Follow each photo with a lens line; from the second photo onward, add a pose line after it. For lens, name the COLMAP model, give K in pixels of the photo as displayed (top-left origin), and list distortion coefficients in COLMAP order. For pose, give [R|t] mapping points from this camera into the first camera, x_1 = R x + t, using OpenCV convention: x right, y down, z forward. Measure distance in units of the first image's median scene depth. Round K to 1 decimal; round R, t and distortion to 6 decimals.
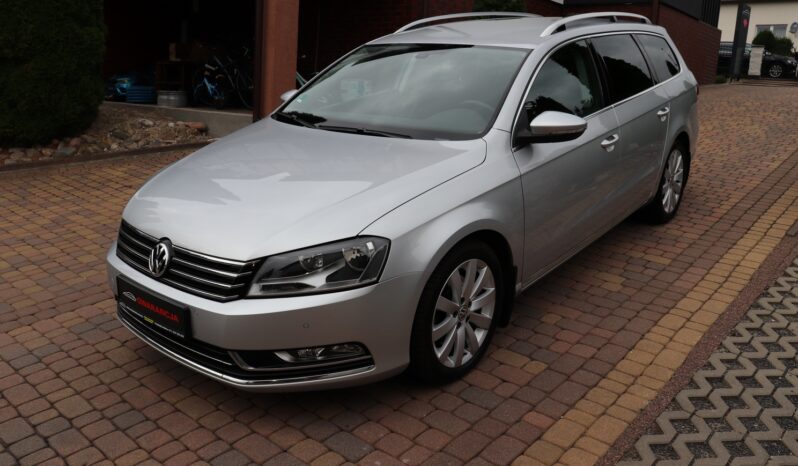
lens RADIAL K [[661.4, 0, 390.7], [0, 661.4, 225.6], [0, 0, 1]] dist [-0.179189, 0.145805]
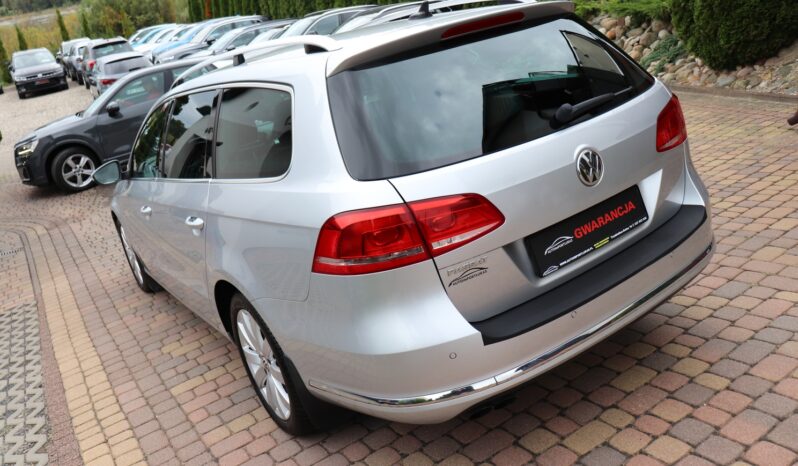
lens RADIAL K [[661.4, 0, 390.7], [0, 661.4, 225.6], [0, 0, 1]] dist [-0.179189, 0.145805]
pose [[-0.269706, 0.366193, -0.890596, 1.162889], [-0.060987, 0.916517, 0.395320, -0.538268], [0.961009, 0.160935, -0.224857, 1.646729]]
